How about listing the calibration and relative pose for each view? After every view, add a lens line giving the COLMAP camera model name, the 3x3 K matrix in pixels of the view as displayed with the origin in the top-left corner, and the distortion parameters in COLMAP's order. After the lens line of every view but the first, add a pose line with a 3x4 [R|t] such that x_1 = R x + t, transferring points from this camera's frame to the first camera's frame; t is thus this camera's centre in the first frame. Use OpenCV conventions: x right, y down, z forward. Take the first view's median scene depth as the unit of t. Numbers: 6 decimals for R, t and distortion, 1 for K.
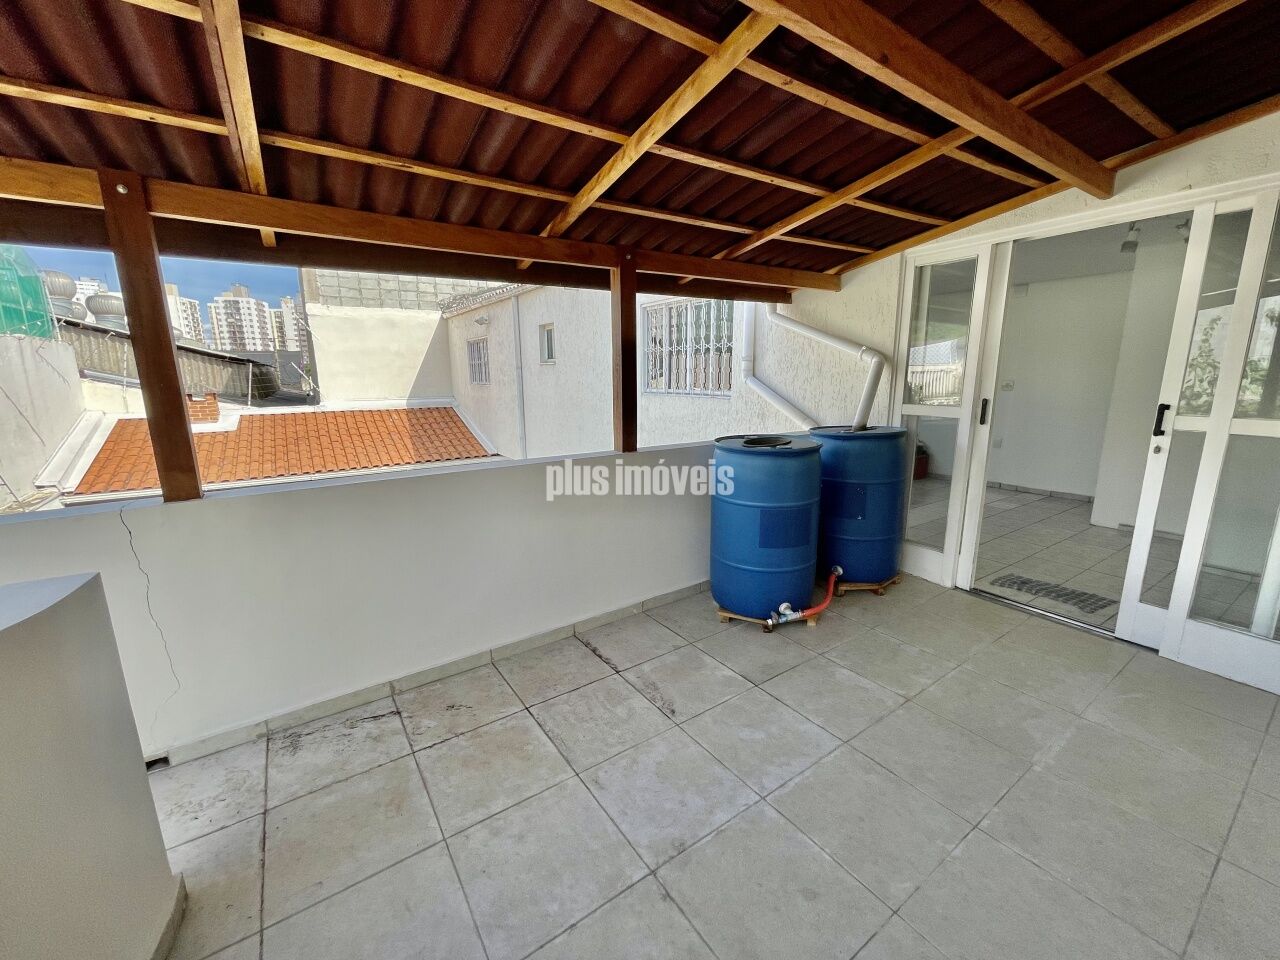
lens RADIAL K [[517.2, 0, 631.9], [0, 517.2, 483.5], [0, 0, 1]] dist [-0.002418, 0.000289]
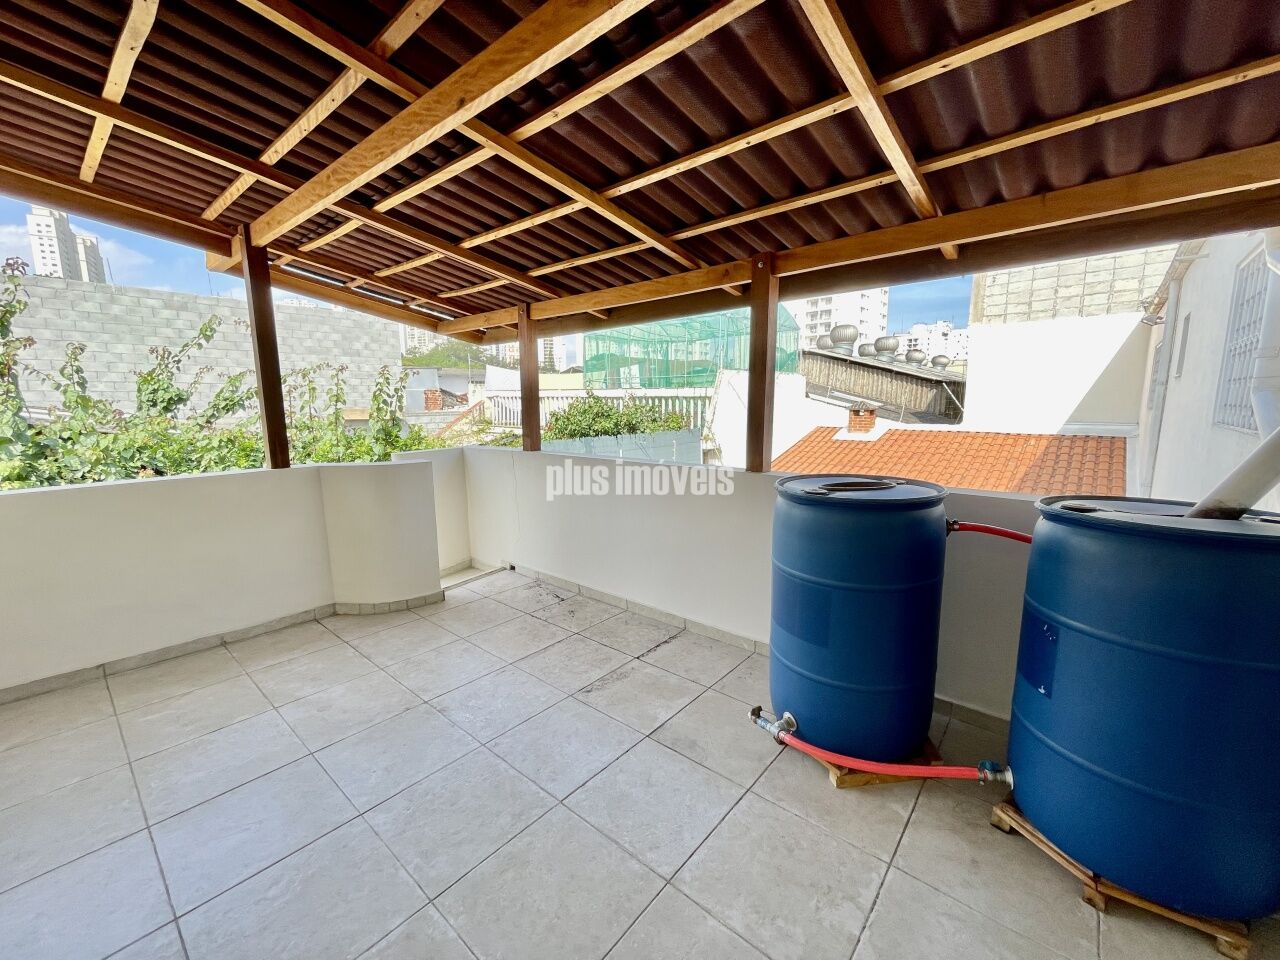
lens RADIAL K [[517.2, 0, 630.3], [0, 517.2, 479.9], [0, 0, 1]] dist [-0.002418, 0.000289]
pose [[0.241959, 0.159929, -0.957015, 0.924439], [-0.171240, 0.977879, 0.120122, -0.132672], [0.955056, 0.134815, 0.263993, 0.613201]]
